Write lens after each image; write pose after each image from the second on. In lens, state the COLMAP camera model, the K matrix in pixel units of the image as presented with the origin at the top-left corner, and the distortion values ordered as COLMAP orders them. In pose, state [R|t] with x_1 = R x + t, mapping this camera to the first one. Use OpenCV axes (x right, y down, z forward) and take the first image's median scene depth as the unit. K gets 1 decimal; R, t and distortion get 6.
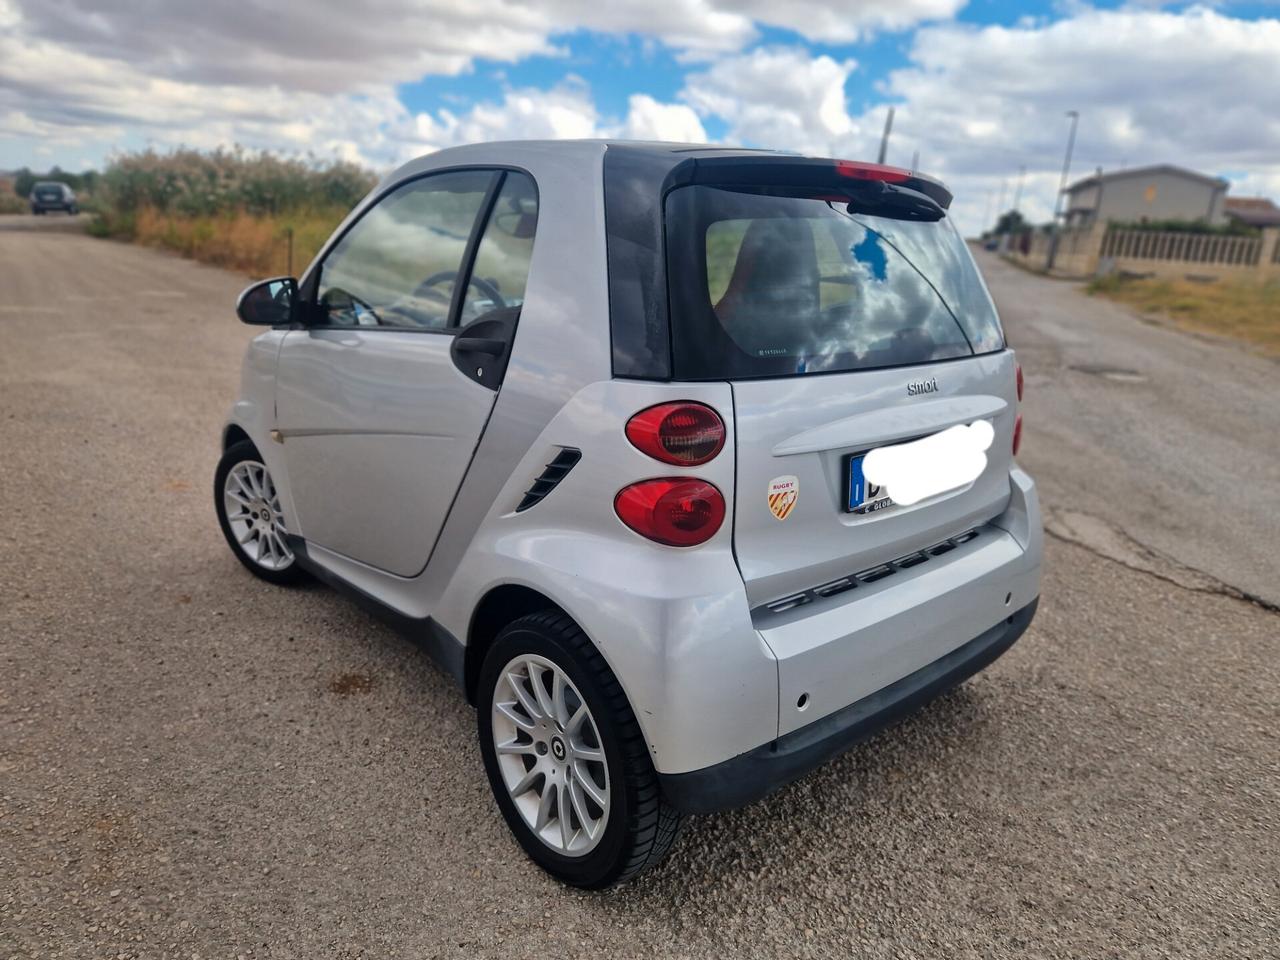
lens RADIAL K [[858.7, 0, 626.4], [0, 858.7, 482.0], [0, 0, 1]] dist [0.069713, -0.051322]
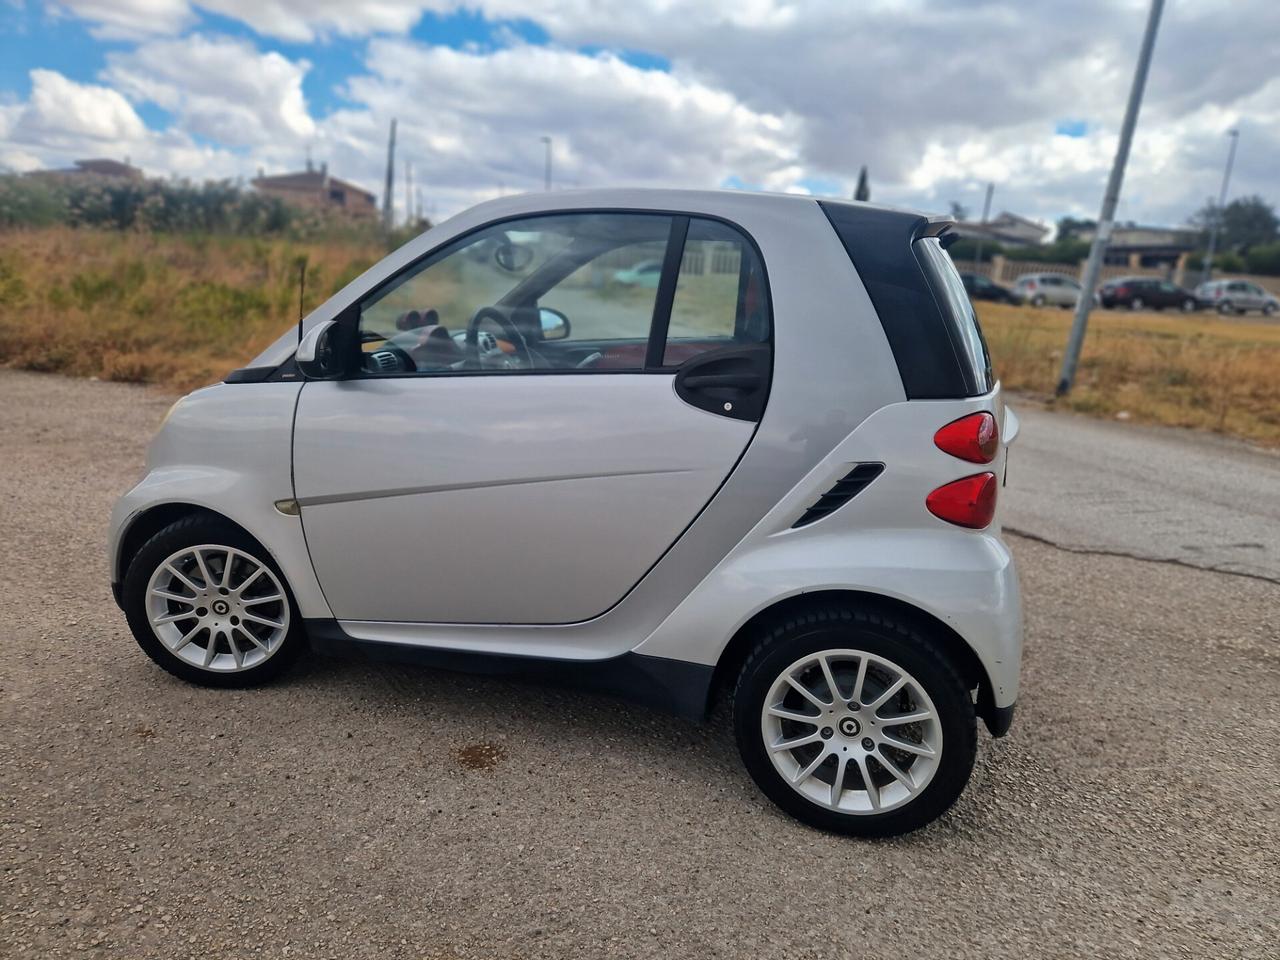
lens RADIAL K [[875.6, 0, 635.2], [0, 875.6, 479.3], [0, 0, 1]] dist [0.069571, -0.062172]
pose [[0.842987, -0.131445, 0.521627, -0.538918], [0.139402, 0.989941, 0.024171, -0.050535], [-0.519557, 0.052340, 0.852831, 0.082645]]
